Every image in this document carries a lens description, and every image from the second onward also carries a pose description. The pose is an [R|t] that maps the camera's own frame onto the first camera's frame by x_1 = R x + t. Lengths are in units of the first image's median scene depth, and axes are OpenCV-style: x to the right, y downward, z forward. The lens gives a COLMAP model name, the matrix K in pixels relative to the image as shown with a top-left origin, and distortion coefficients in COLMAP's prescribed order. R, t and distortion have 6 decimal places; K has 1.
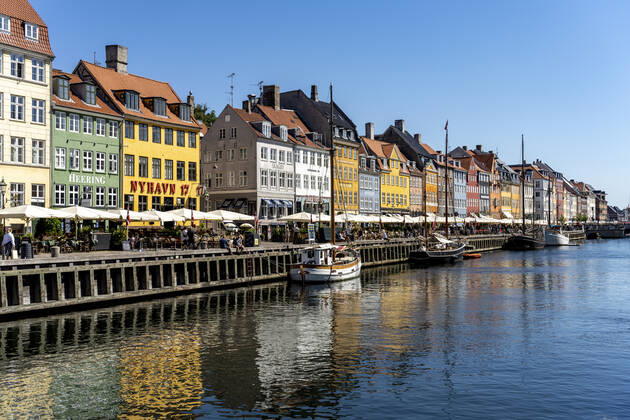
lens RADIAL K [[842.1, 0, 279.1], [0, 842.1, 227.0], [0, 0, 1]] dist [0.035735, 0.025169]
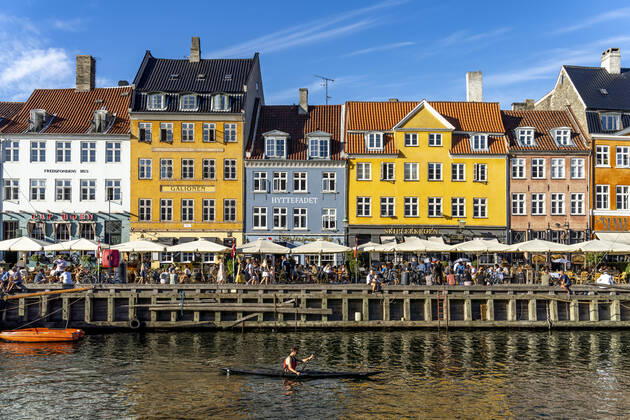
lens RADIAL K [[574.5, 0, 286.9], [0, 574.5, 250.8], [0, 0, 1]] dist [0.012414, 0.010810]
pose [[0.473646, -0.000170, -0.880715, 0.662763], [-0.005339, 0.999981, -0.003064, -0.008549], [0.880699, 0.006154, 0.473637, 1.245893]]
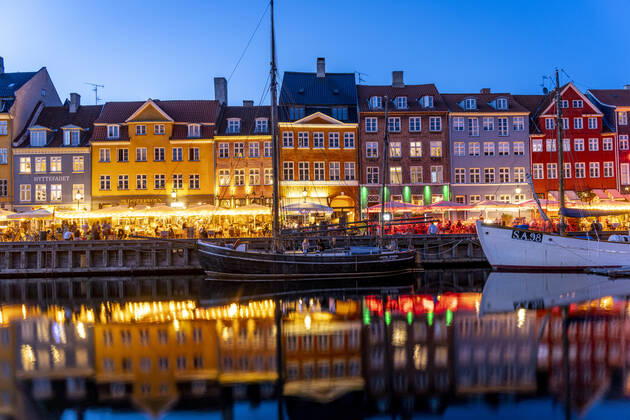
lens RADIAL K [[444.2, 0, 301.3], [0, 444.2, 214.4], [0, 0, 1]] dist [-0.021867, -0.001432]
pose [[0.482575, -0.025045, -0.875497, 0.810912], [0.016626, 0.999673, -0.019433, 0.001400], [0.875697, -0.005178, 0.482833, 1.529027]]
